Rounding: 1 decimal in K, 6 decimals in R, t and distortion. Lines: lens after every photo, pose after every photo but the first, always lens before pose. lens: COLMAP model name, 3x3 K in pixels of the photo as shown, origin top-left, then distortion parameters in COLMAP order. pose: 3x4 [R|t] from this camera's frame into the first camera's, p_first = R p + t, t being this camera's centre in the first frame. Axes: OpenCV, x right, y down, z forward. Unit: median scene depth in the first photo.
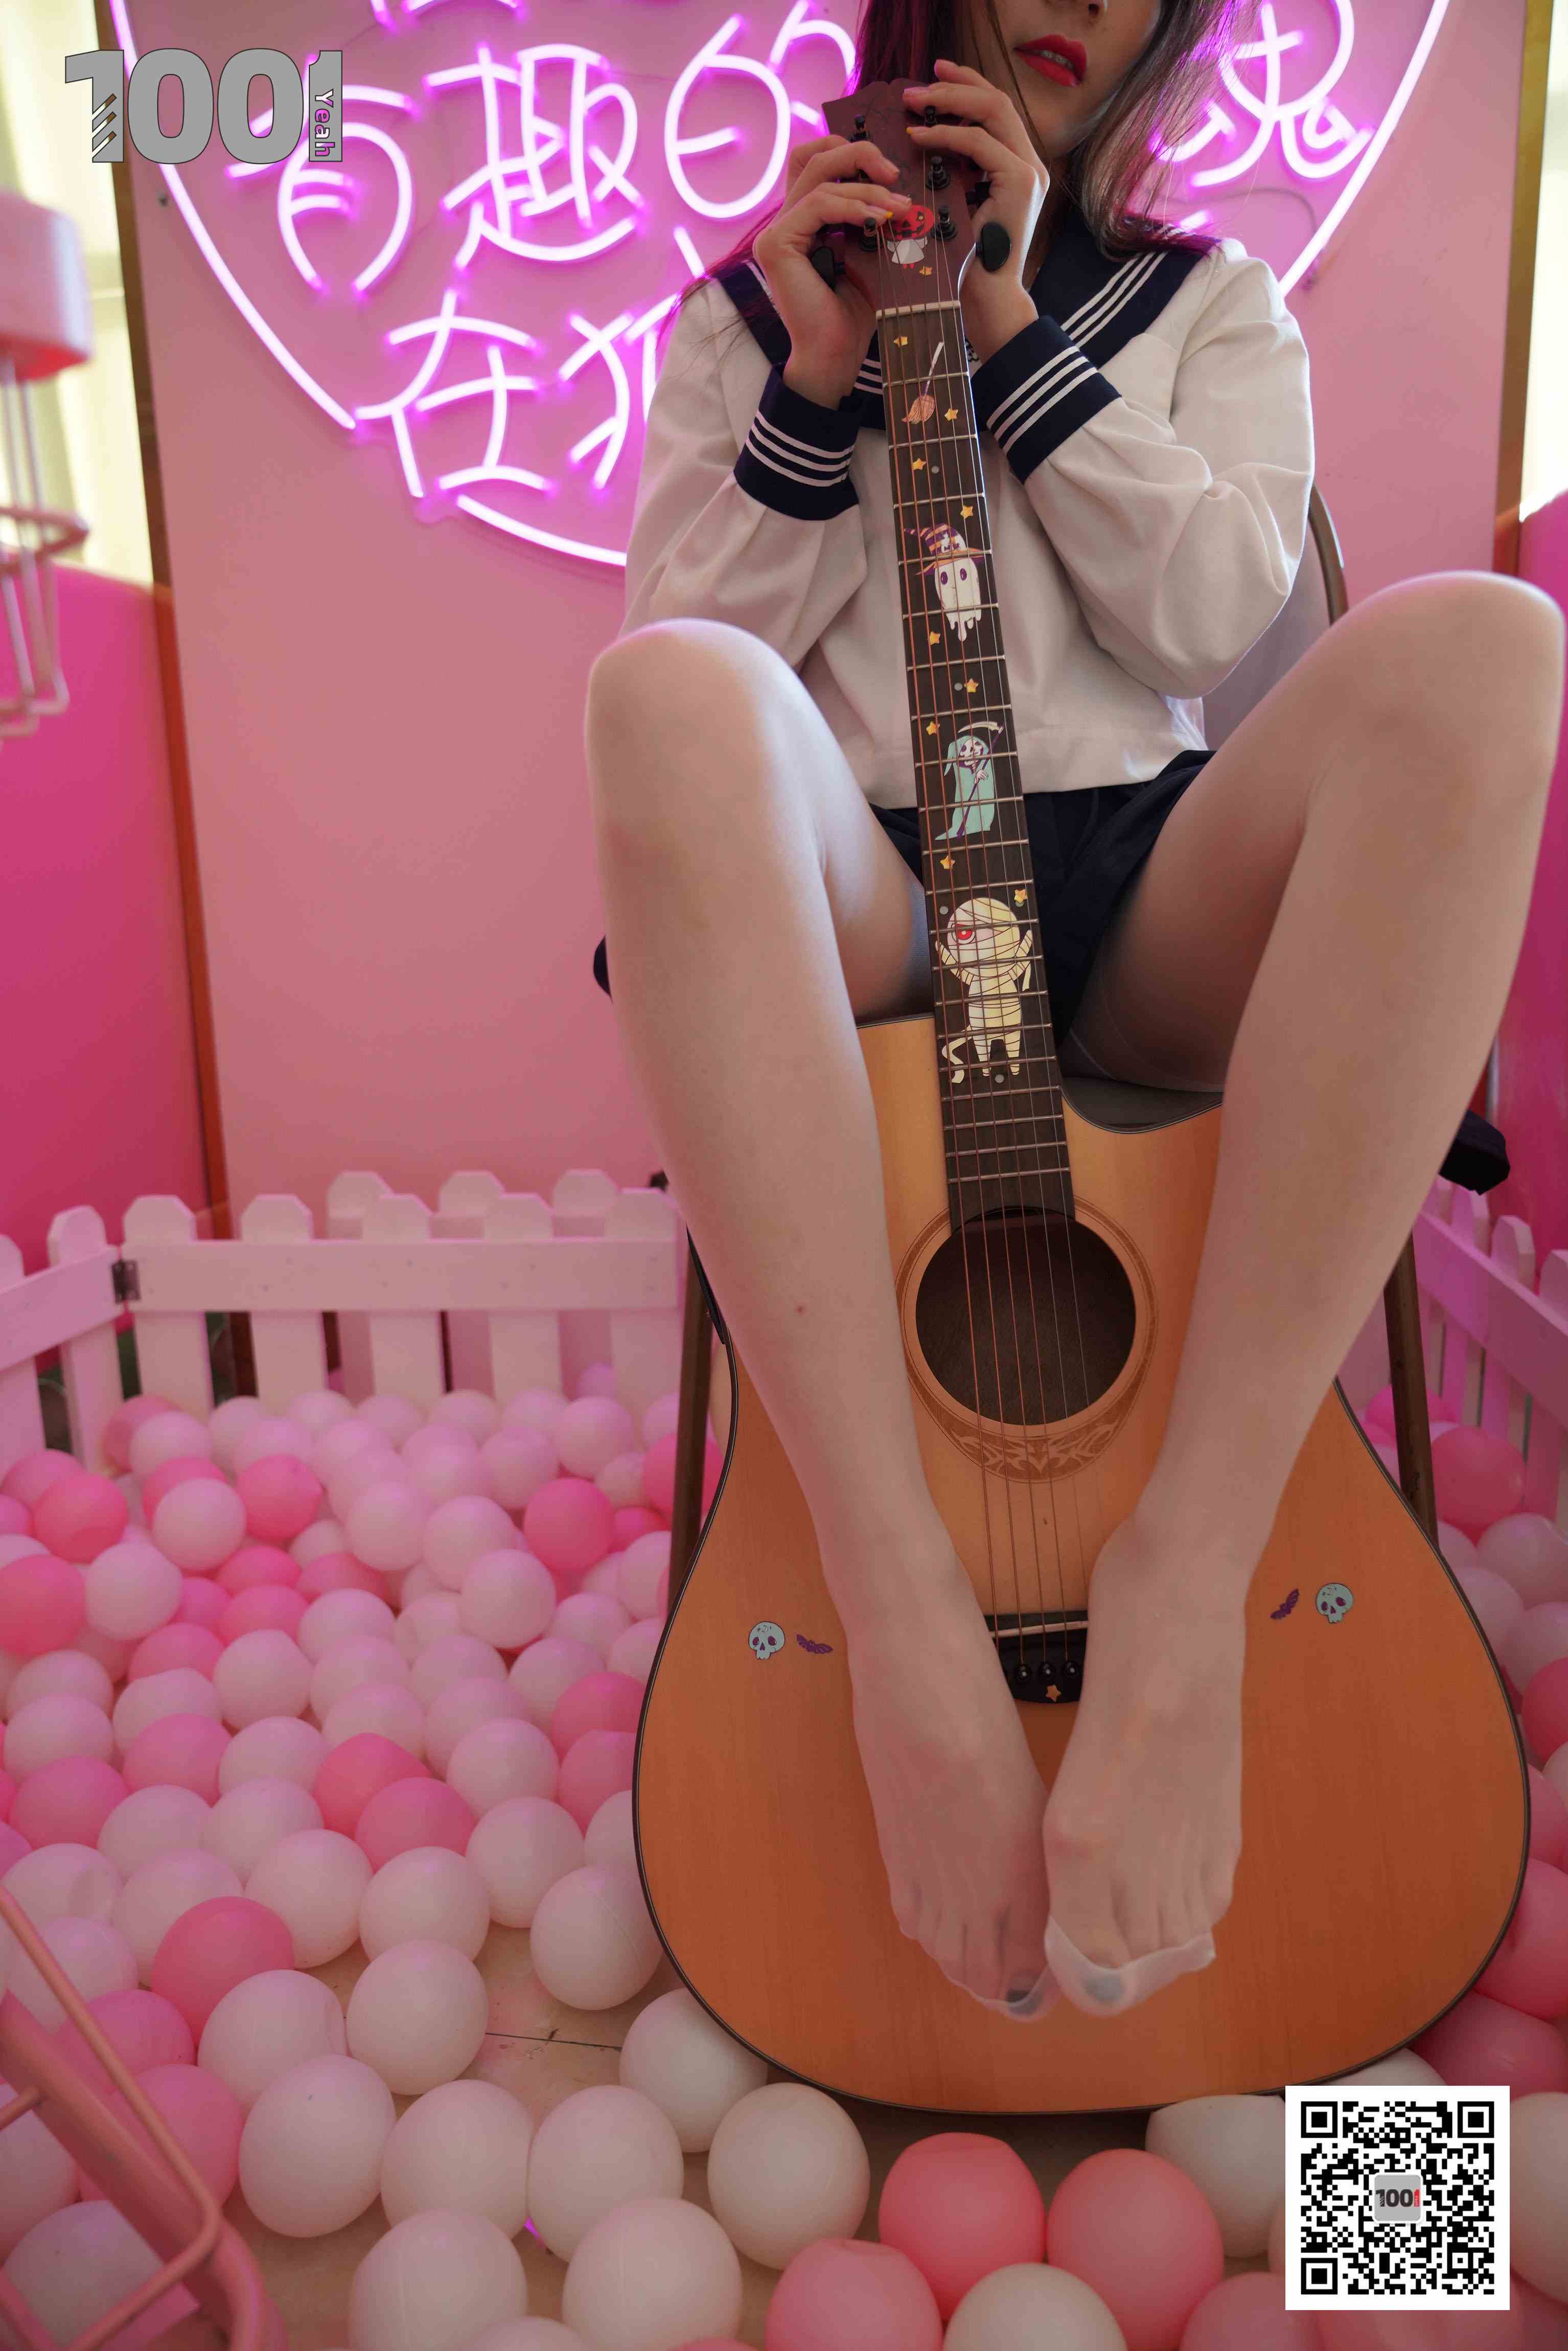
lens RADIAL K [[1595.7, 0, 778.4], [0, 1595.7, 1180.3], [0, 0, 1]] dist [-0.031977, 0.025517]
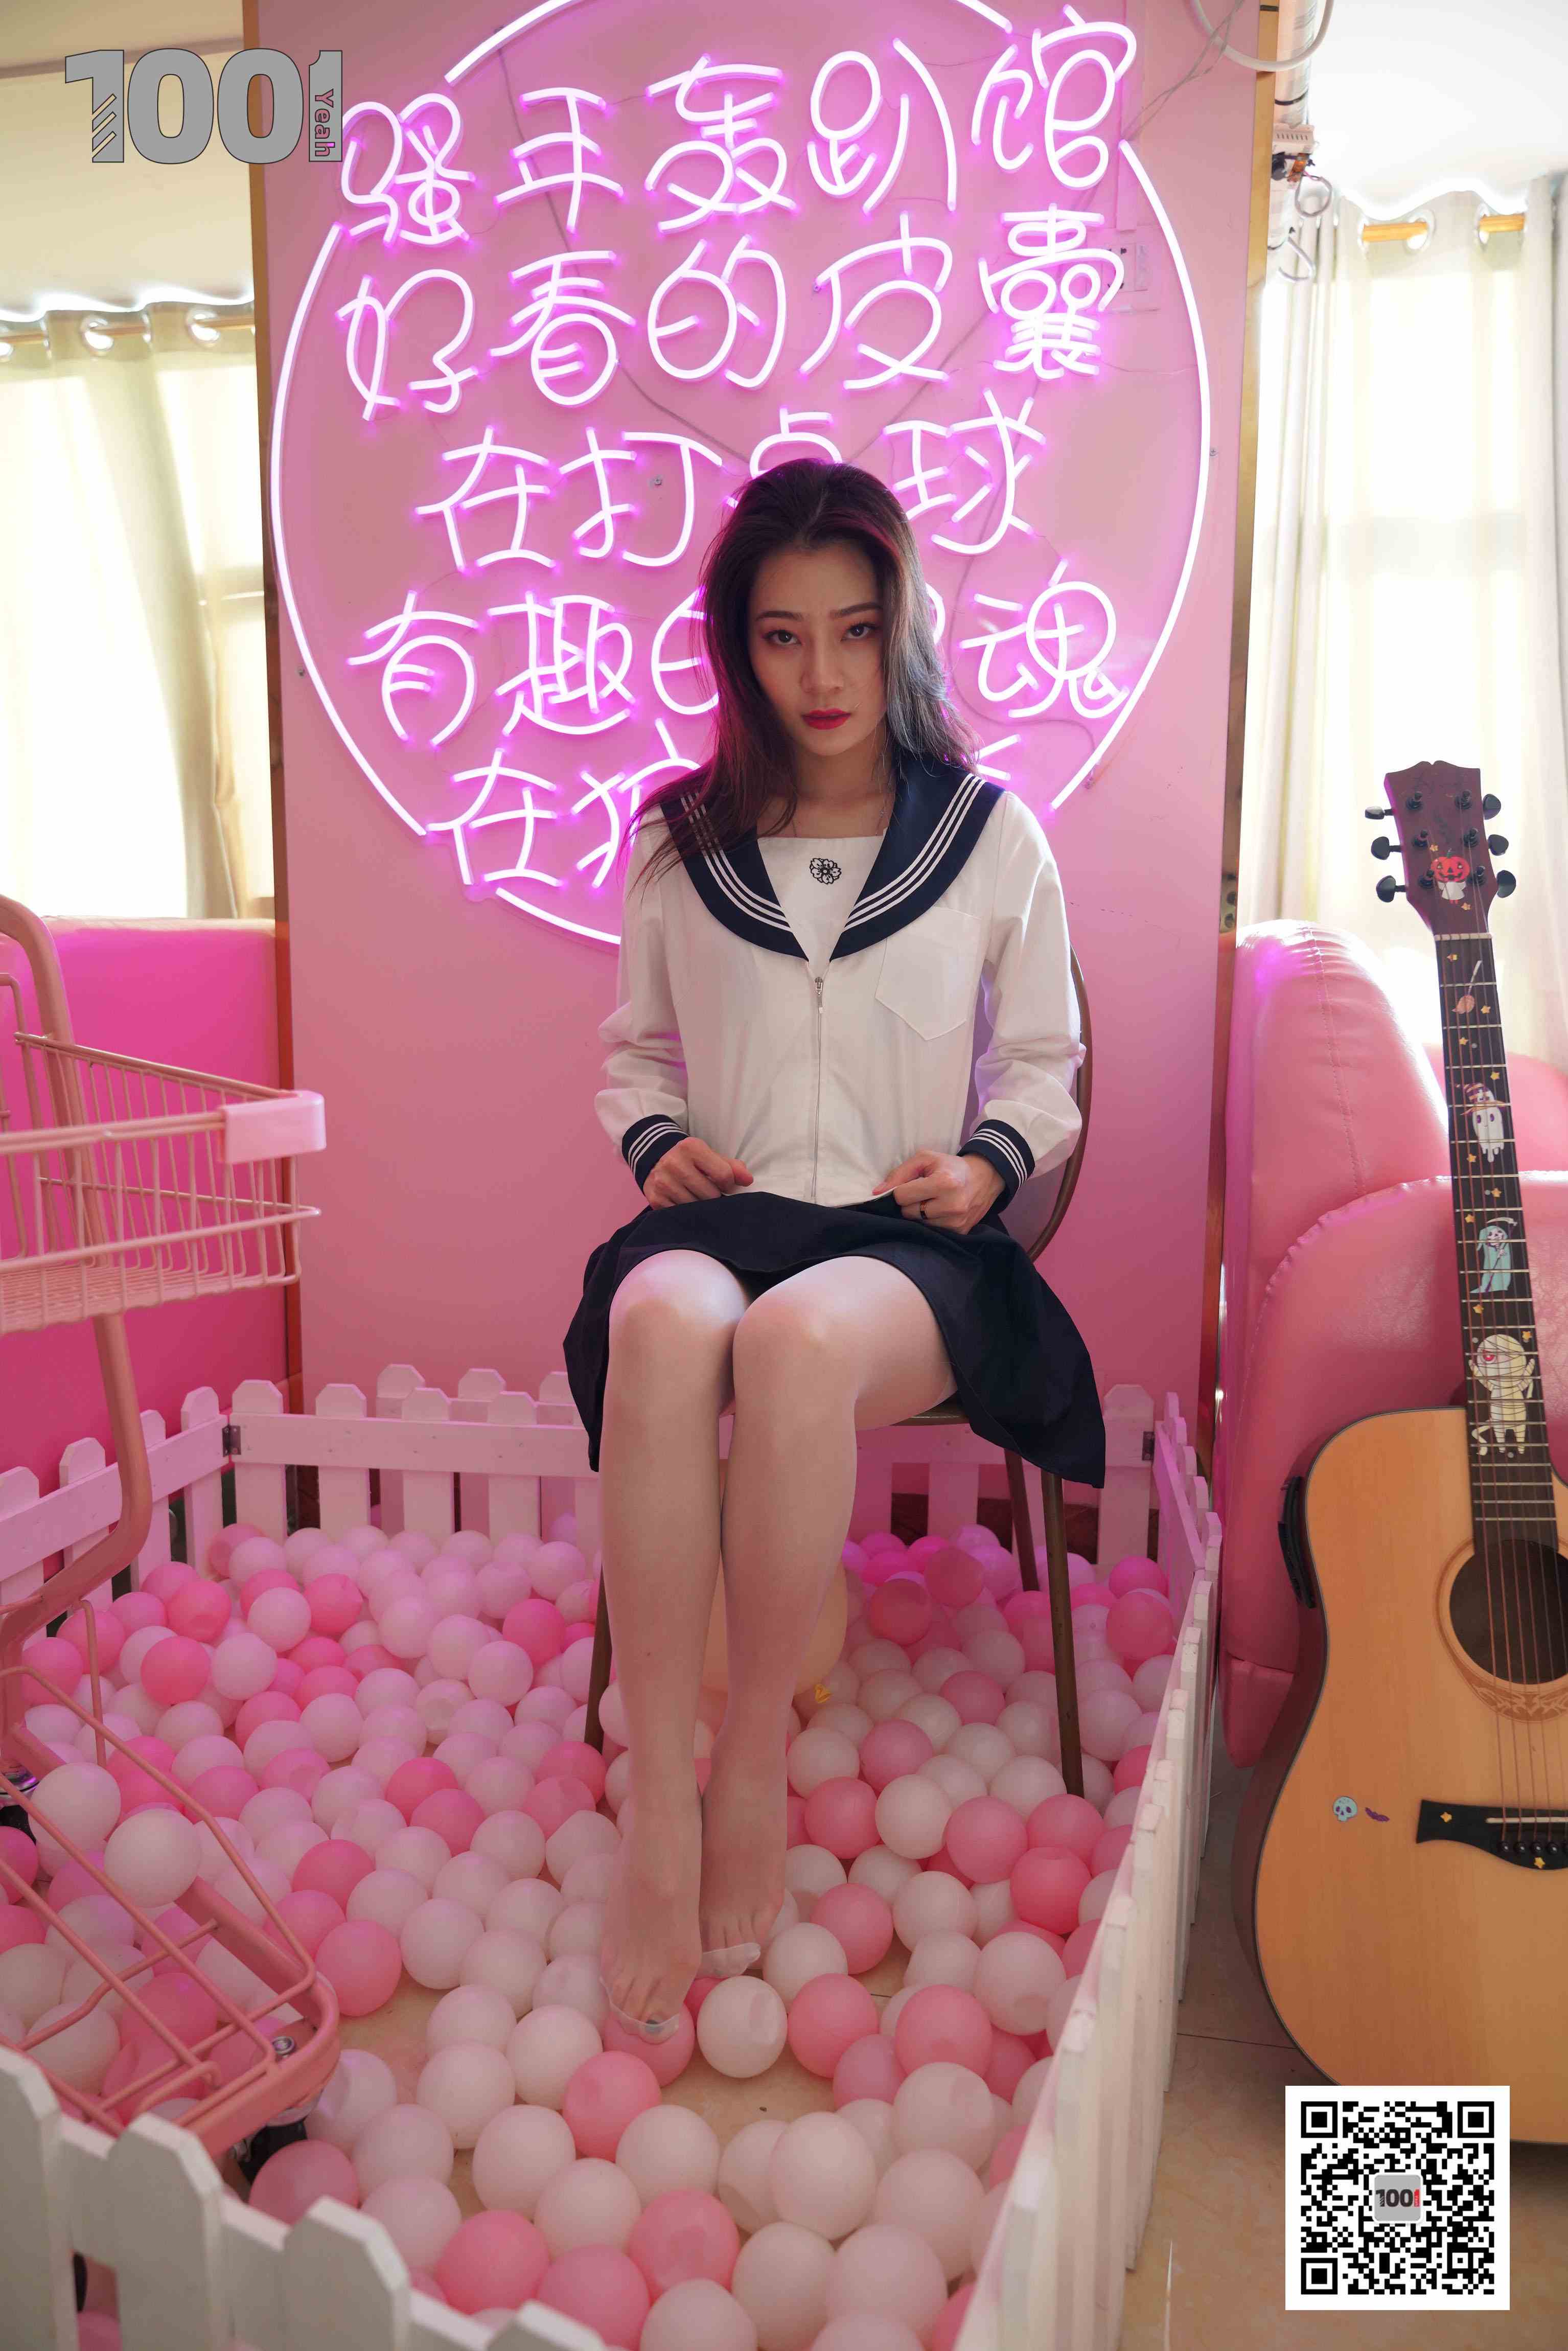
lens RADIAL K [[1595.7, 0, 774.0], [0, 1595.7, 1188.3], [0, 0, 1]] dist [-0.031977, 0.025517]
pose [[0.998976, 0.039622, -0.021831, 0.089863], [-0.040901, 0.997260, -0.061638, -0.093319], [0.019329, 0.062467, 0.997860, -0.410123]]
